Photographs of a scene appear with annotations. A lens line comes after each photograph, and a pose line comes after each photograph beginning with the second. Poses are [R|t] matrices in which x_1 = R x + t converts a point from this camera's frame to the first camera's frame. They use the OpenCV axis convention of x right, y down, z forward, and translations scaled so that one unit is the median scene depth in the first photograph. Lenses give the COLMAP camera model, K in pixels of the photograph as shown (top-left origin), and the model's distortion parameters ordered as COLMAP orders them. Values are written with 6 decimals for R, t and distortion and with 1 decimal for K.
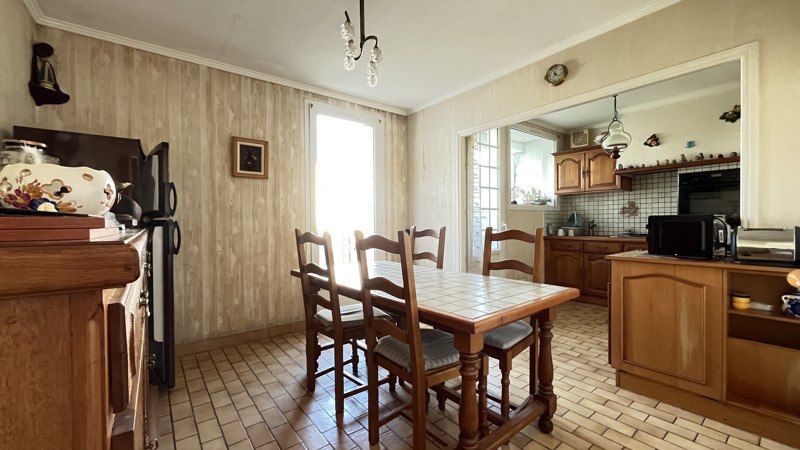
lens RADIAL K [[321.5, 0, 400.6], [0, 321.5, 225.6], [0, 0, 1]] dist [-0.003892, -0.000348]
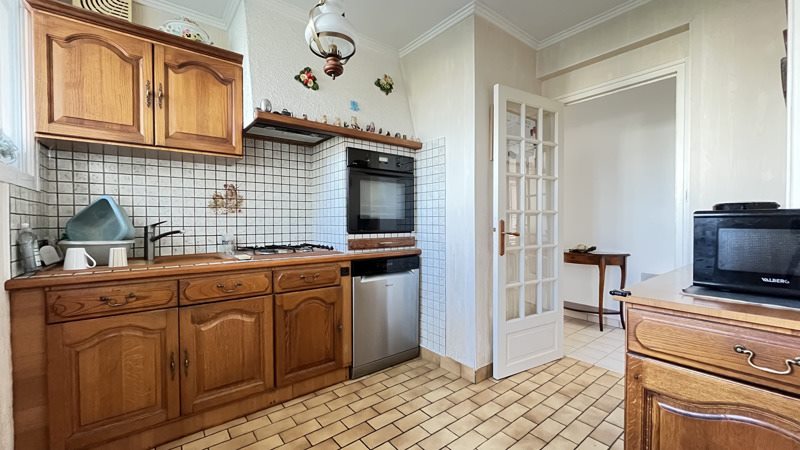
lens RADIAL K [[321.5, 0, 400.7], [0, 321.5, 228.0], [0, 0, 1]] dist [-0.003892, -0.000348]
pose [[-0.006795, -0.017102, 0.999831, 0.191023], [0.013949, 0.999755, 0.017195, -0.010658], [-0.999880, 0.014063, -0.006555, 0.719585]]
